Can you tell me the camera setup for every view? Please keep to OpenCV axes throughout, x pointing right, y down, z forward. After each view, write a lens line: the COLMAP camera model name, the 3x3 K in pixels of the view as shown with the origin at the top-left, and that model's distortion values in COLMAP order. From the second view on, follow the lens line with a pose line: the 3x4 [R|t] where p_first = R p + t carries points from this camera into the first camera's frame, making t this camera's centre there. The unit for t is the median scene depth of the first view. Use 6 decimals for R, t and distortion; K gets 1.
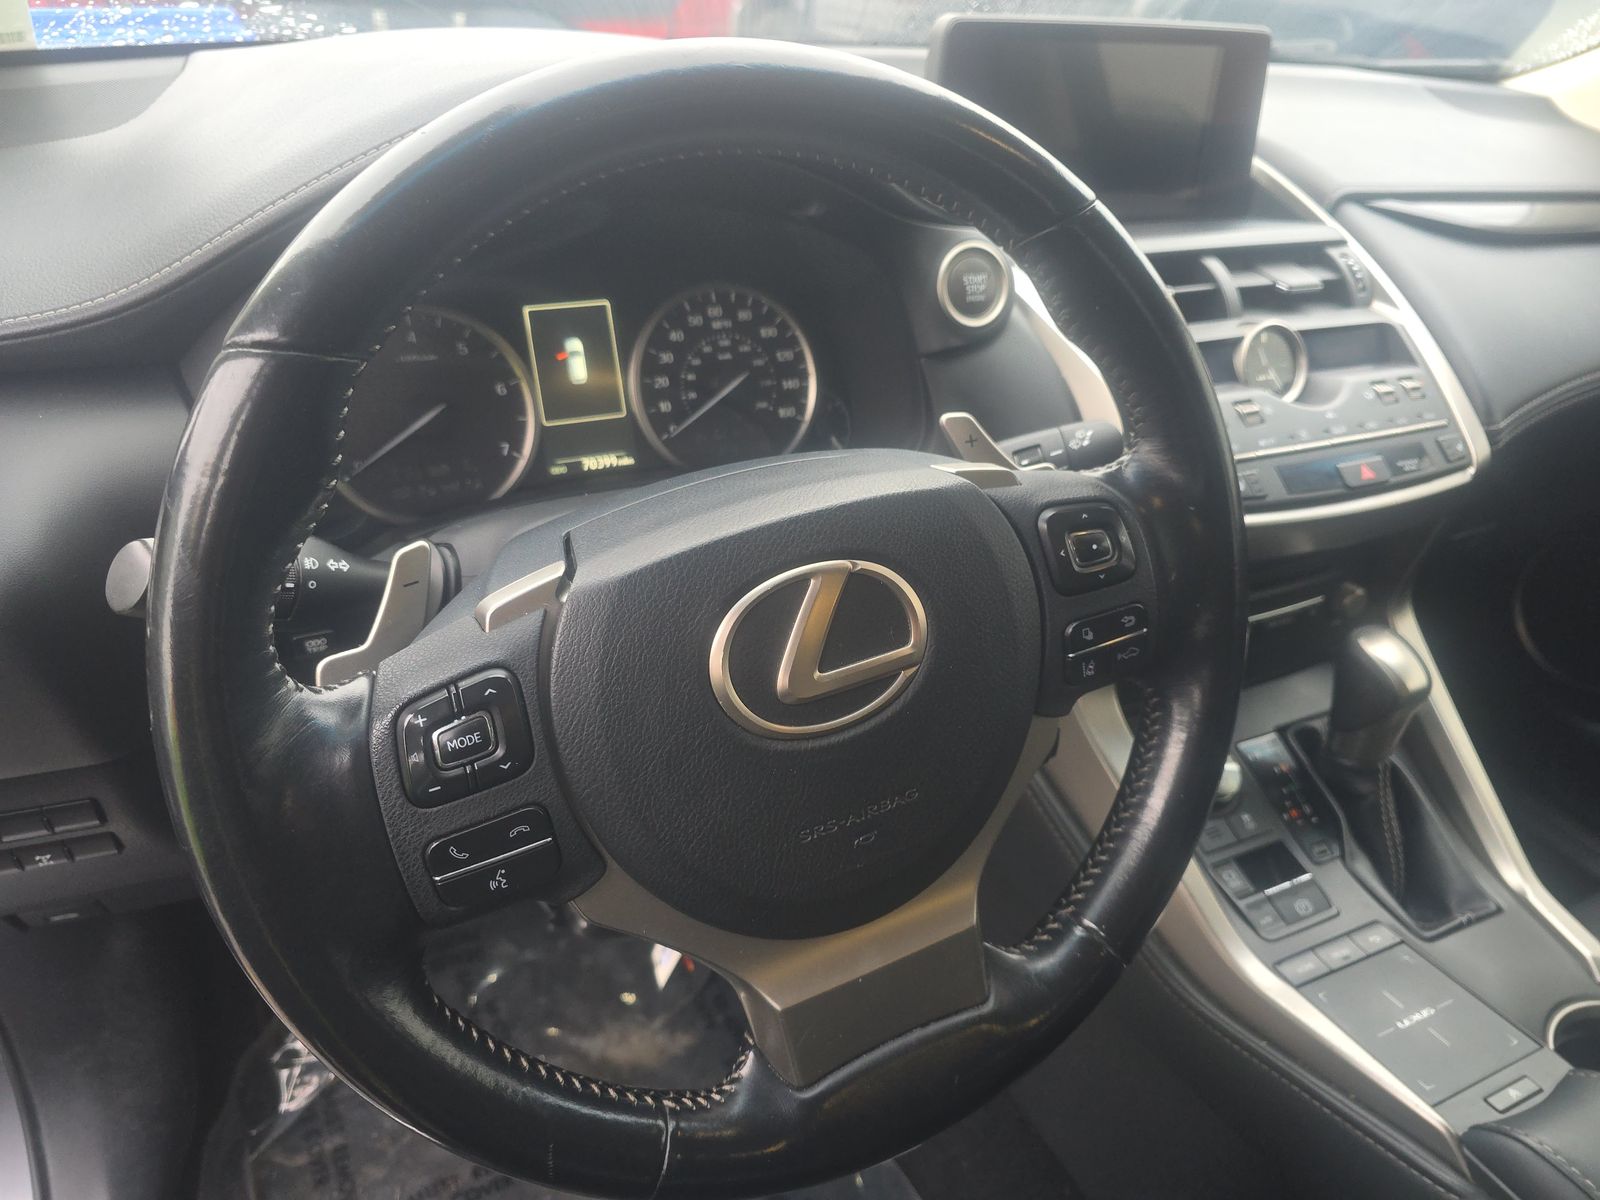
lens RADIAL K [[1068.2, 0, 800.0], [0, 1068.2, 600.0], [0, 0, 1]] dist [0.024519, -0.032982]
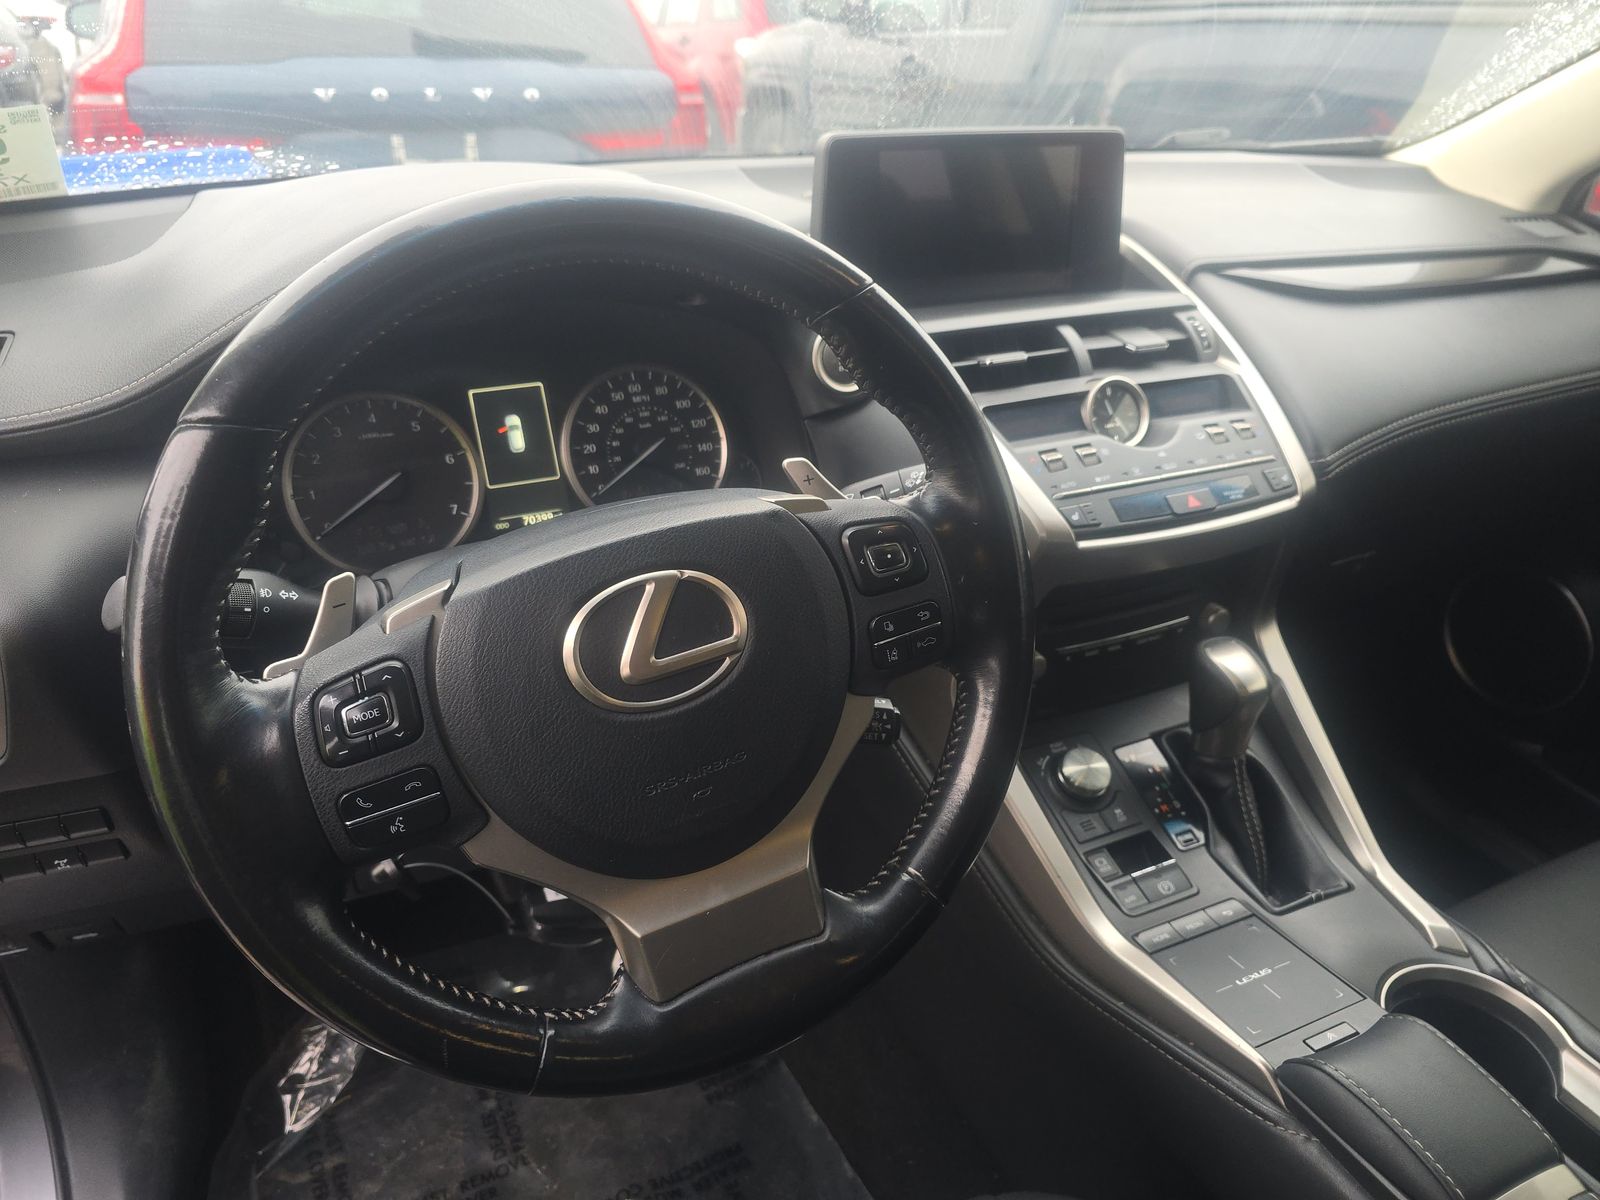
lens RADIAL K [[1054.2, 0, 800.0], [0, 1054.2, 600.0], [0, 0, 1]] dist [0.035635, -0.041436]
pose [[0.999034, -0.035471, -0.025959, 0.124292], [0.033593, 0.997016, -0.069499, 0.049688], [0.028347, 0.068560, 0.997244, -0.137925]]
